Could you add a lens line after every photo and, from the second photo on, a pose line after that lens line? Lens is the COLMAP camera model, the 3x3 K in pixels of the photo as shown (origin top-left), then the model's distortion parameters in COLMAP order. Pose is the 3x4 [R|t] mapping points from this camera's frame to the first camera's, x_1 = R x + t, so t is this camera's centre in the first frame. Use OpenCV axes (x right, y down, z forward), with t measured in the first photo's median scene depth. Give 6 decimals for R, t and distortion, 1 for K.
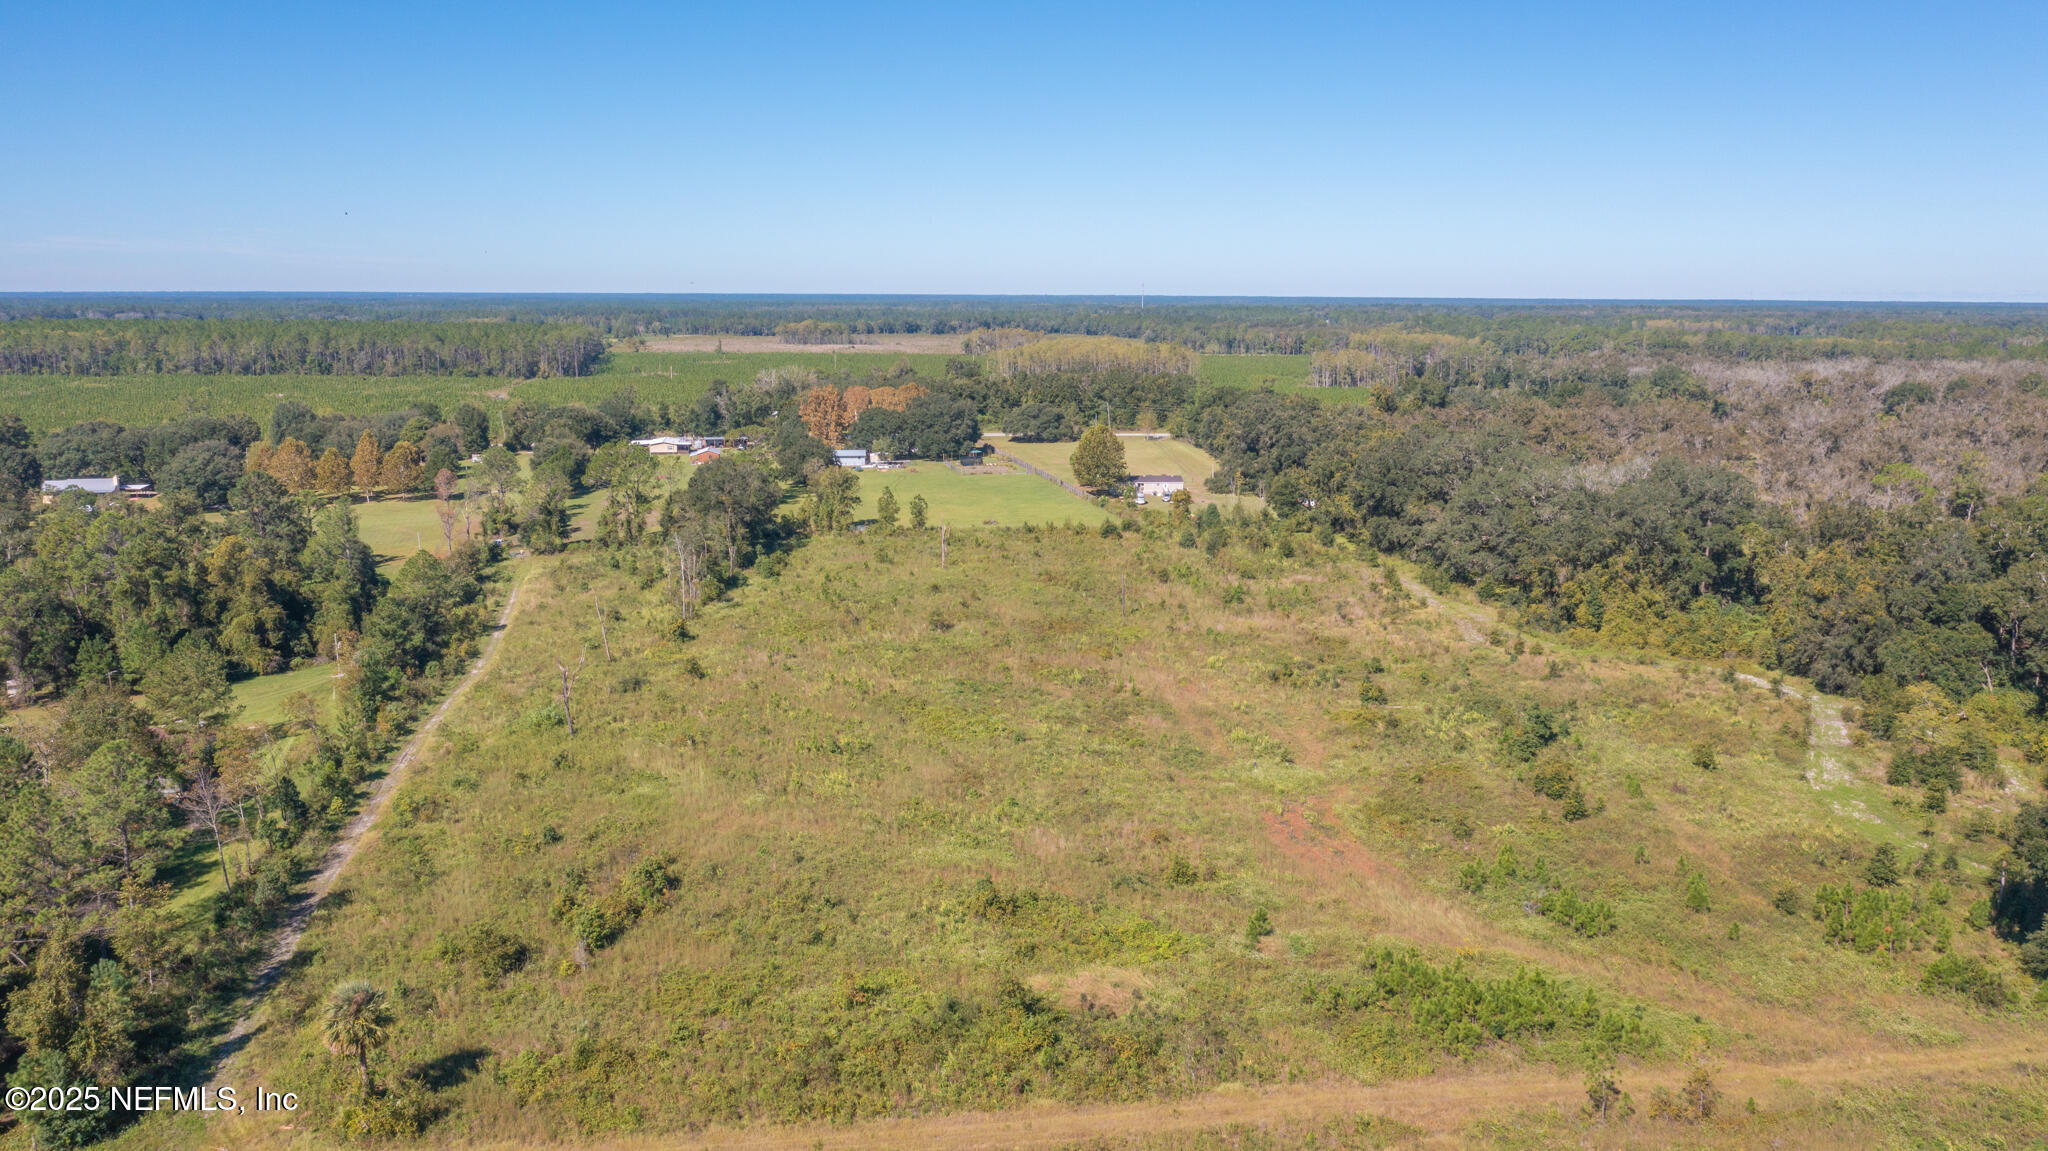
lens RADIAL K [[1608.8, 0, 1023.2], [0, 1608.8, 573.3], [0, 0, 1]] dist [-0.017619, 0.010819]
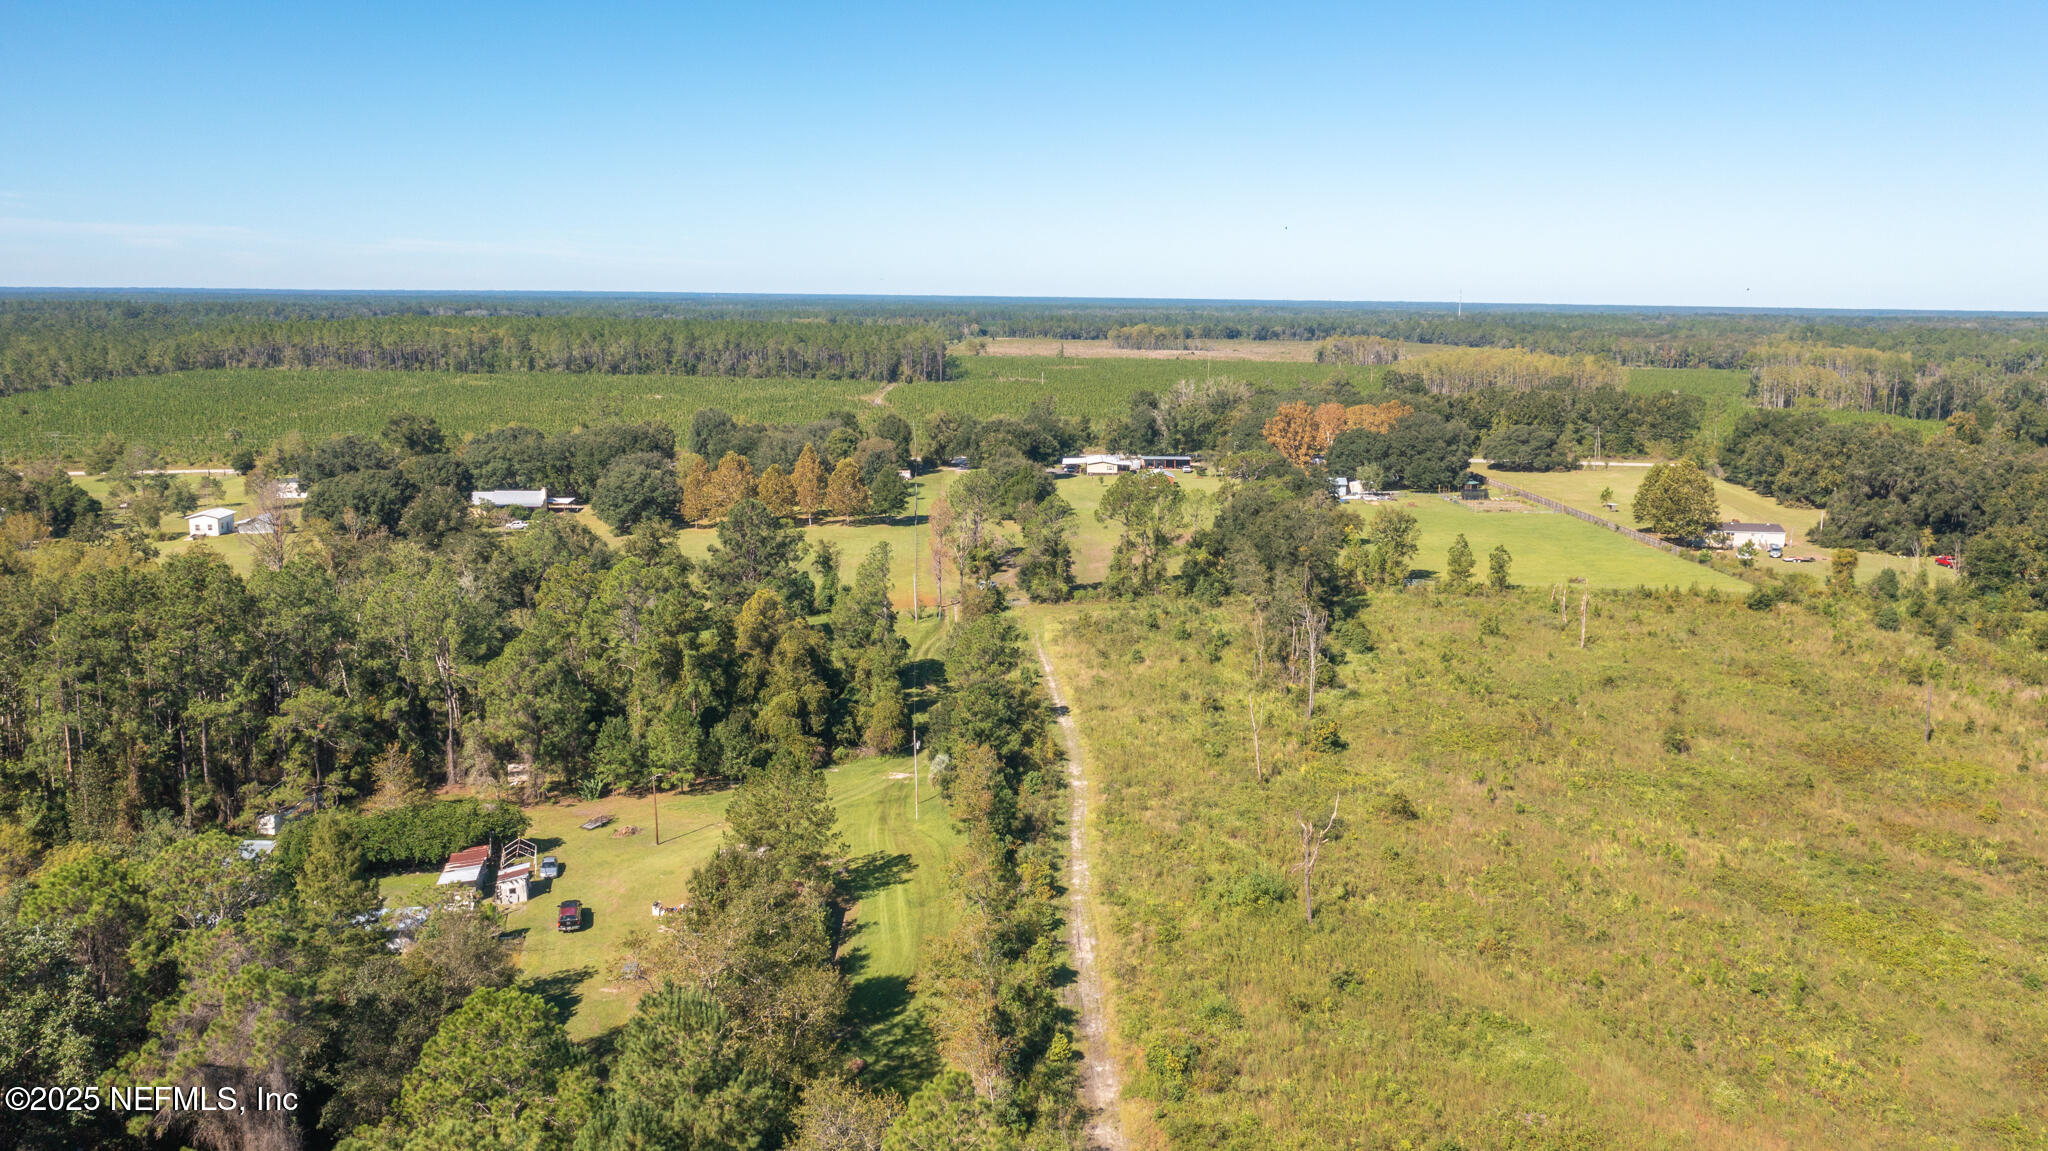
lens RADIAL K [[1608.8, 0, 1023.2], [0, 1608.8, 573.3], [0, 0, 1]] dist [-0.017619, 0.010819]
pose [[0.985520, 0.035640, -0.165771, -0.122595], [-0.036068, 0.999349, 0.000426, -0.019385], [0.165678, 0.005559, 0.986164, 0.120127]]
